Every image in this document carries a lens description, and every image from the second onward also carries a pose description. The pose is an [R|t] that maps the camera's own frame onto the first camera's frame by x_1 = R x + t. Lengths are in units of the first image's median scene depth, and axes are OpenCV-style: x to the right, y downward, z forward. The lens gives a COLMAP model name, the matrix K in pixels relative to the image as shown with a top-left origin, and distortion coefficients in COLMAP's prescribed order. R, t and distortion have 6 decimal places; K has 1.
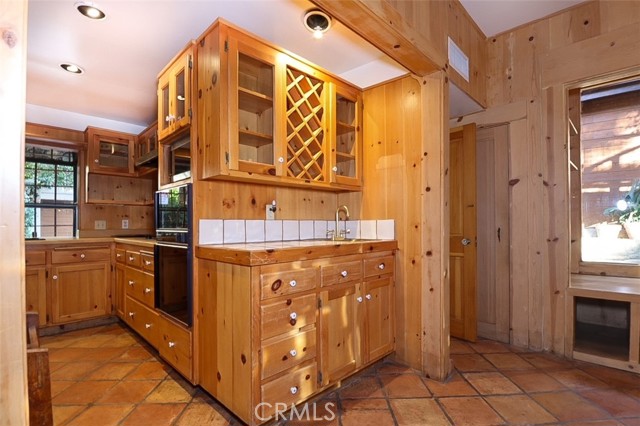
lens RADIAL K [[305.6, 0, 321.0], [0, 305.6, 217.6], [0, 0, 1]] dist [-0.016279, -0.001751]
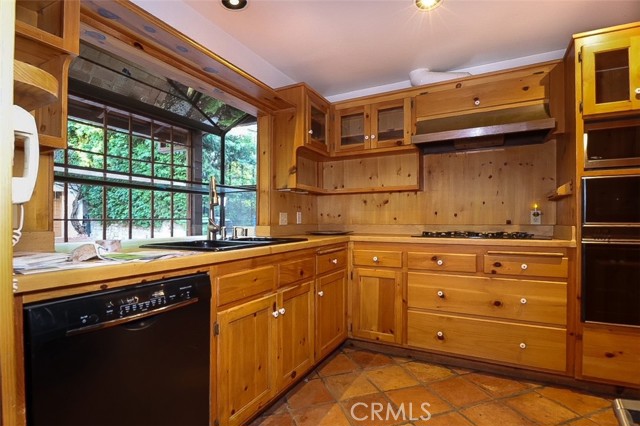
lens RADIAL K [[305.6, 0, 321.6], [0, 305.6, 216.7], [0, 0, 1]] dist [-0.016279, -0.001751]
pose [[0.955212, 0.009807, 0.295761, -1.182575], [-0.011798, 0.999918, 0.004947, 0.020560], [-0.295688, -0.008215, 0.955249, 0.360533]]
